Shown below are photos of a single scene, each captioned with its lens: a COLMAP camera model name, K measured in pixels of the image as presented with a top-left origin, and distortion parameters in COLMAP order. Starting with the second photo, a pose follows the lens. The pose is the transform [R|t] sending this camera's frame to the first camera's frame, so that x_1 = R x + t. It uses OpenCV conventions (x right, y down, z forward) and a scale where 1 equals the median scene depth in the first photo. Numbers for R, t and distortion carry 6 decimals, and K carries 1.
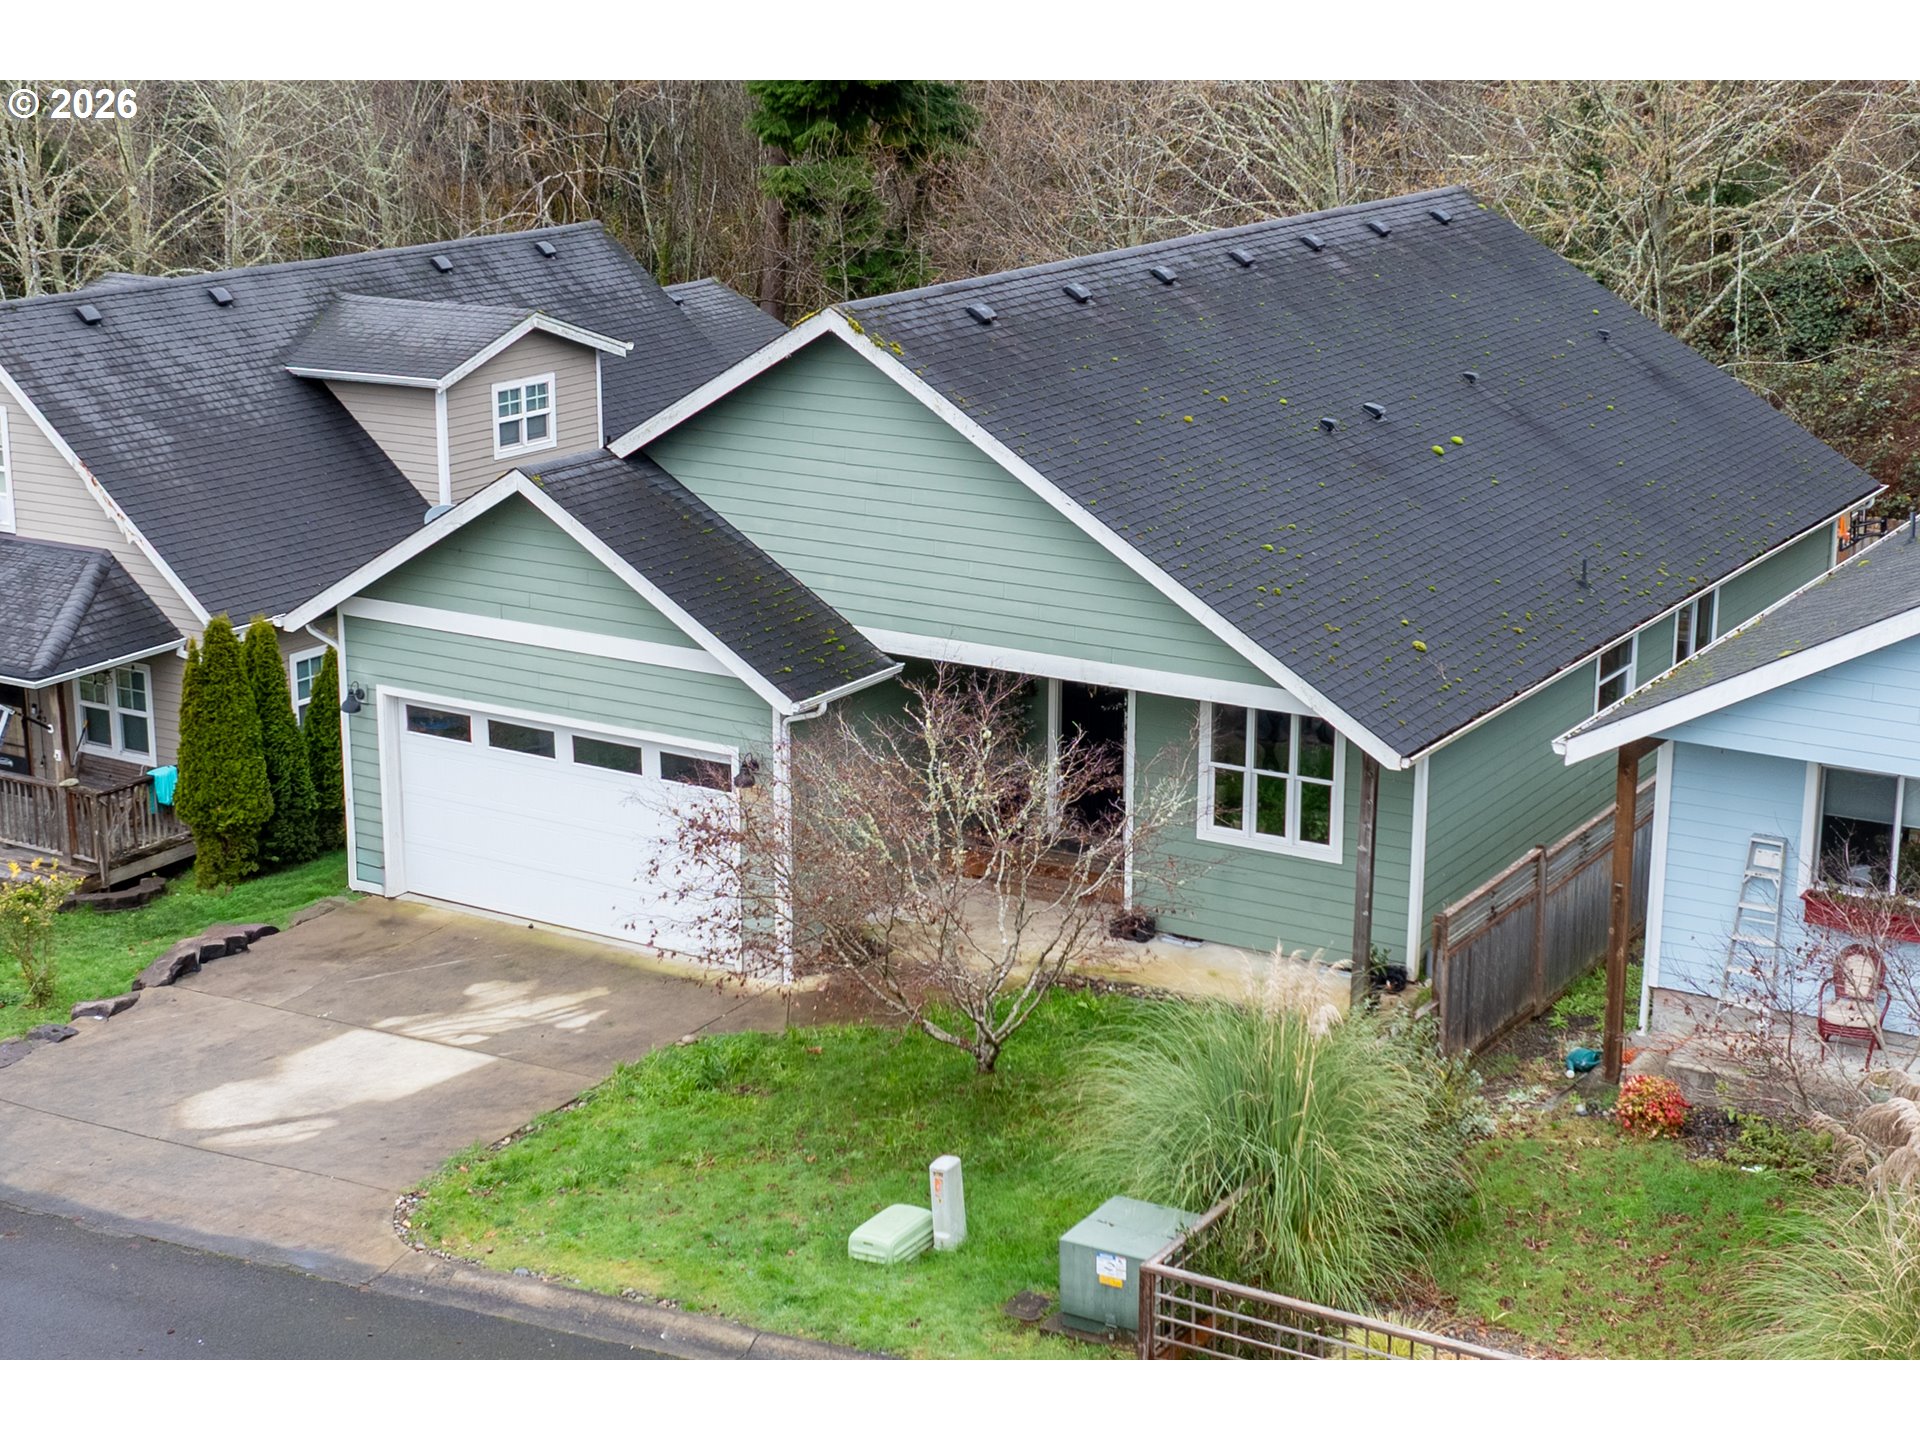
lens RADIAL K [[3002.9, 0, 960.0], [0, 3002.9, 720.0], [0, 0, 1]] dist [0.009415, 0.040311]
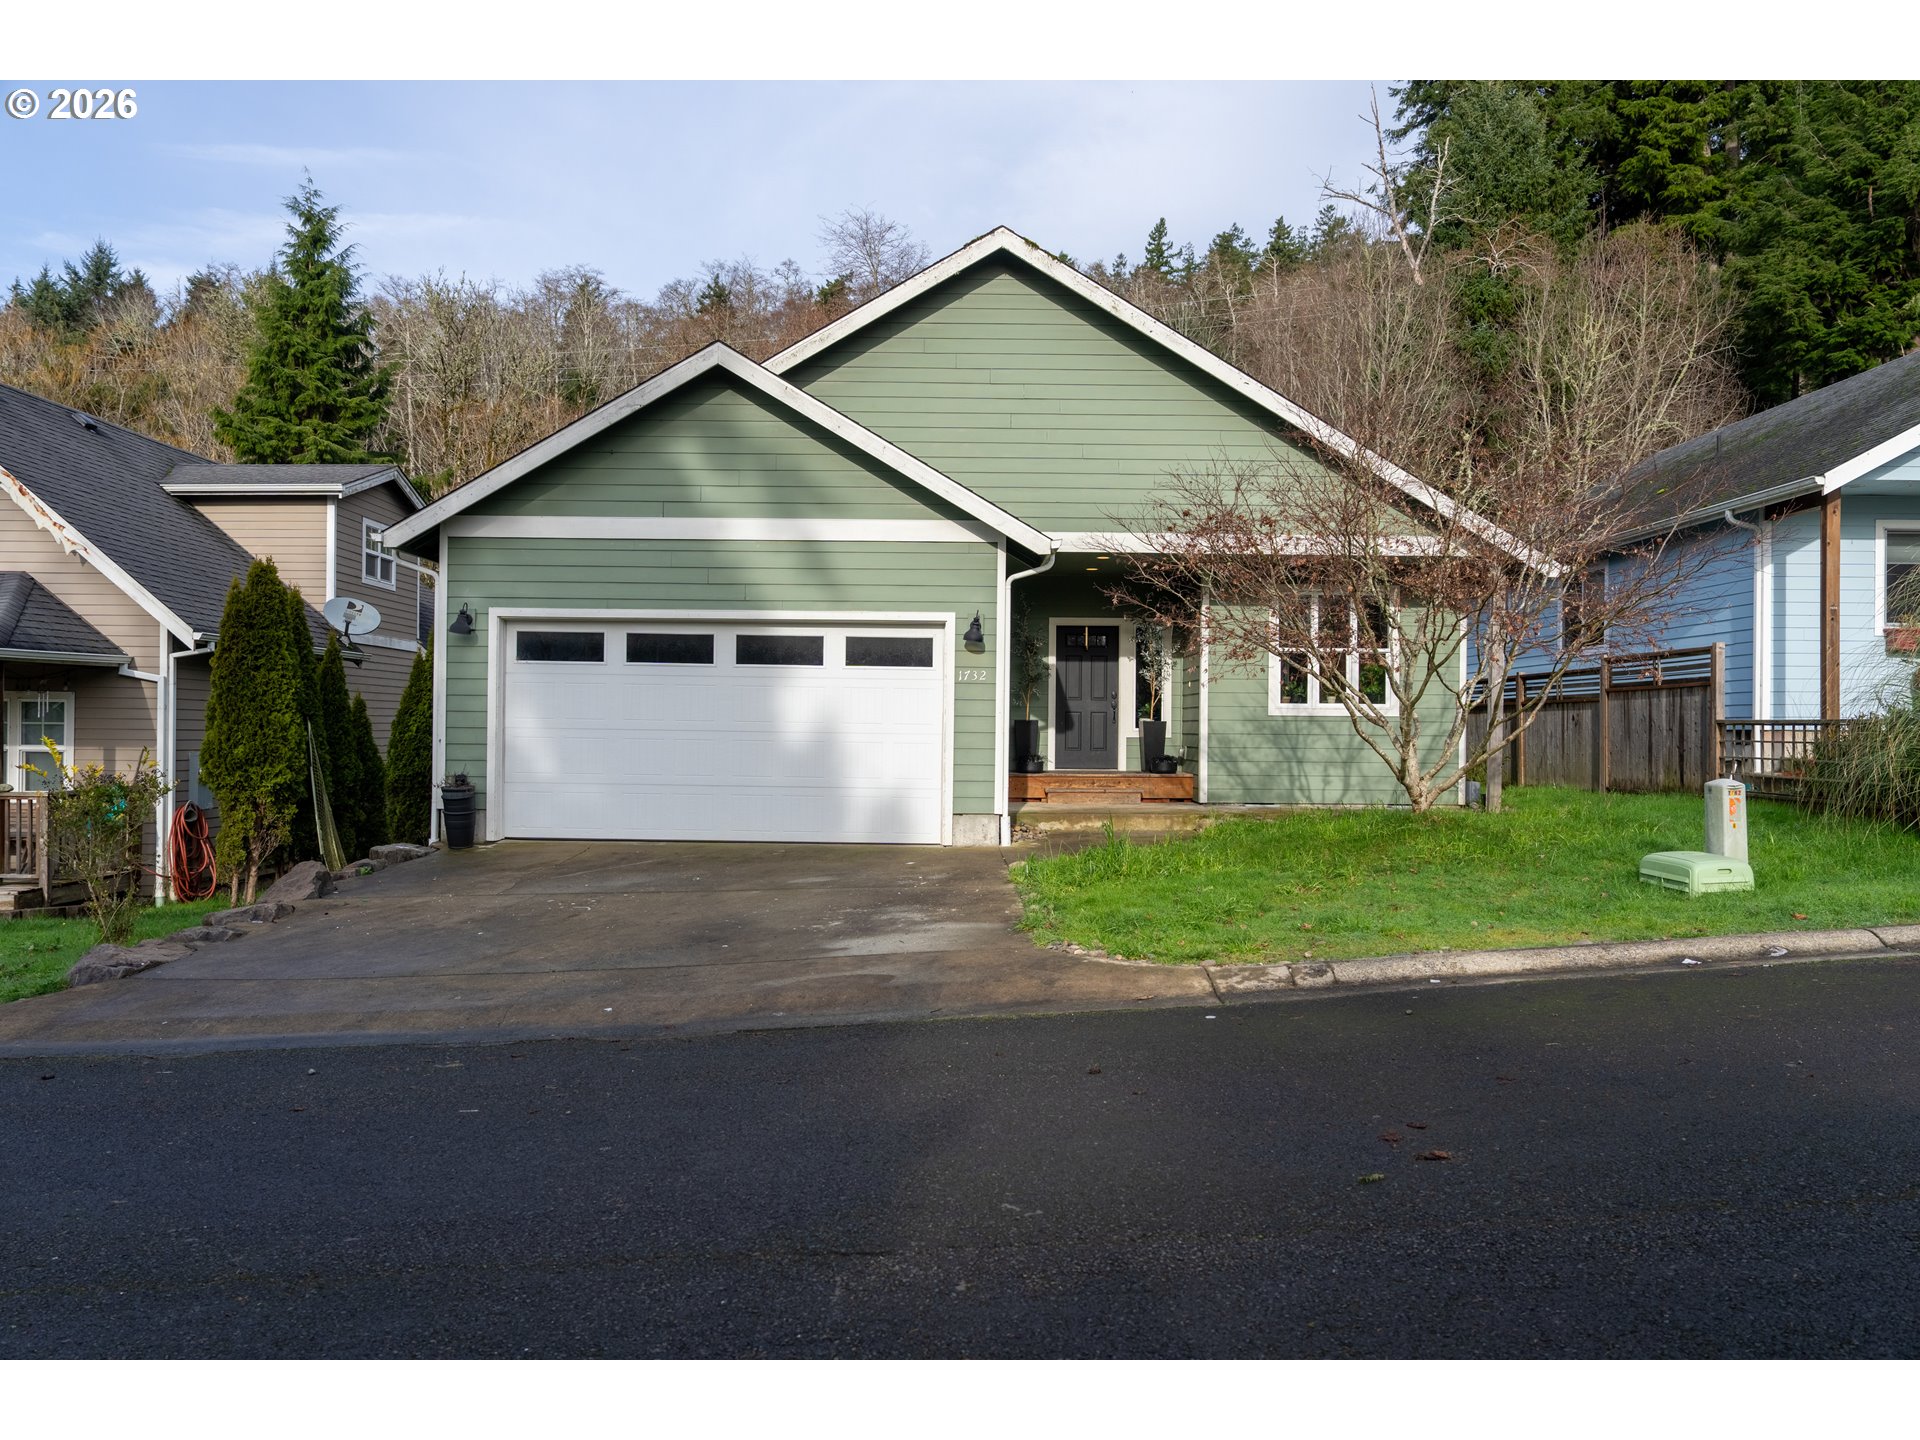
lens RADIAL K [[1400.0, 0, 960.0], [0, 1400.0, 720.0], [0, 0, 1]] dist [-0.028693, -0.000672]
pose [[0.842257, 0.009079, 0.538999, -0.304598], [0.133681, 0.965109, -0.225151, 0.140722], [-0.522238, 0.261689, 0.811657, 0.574368]]
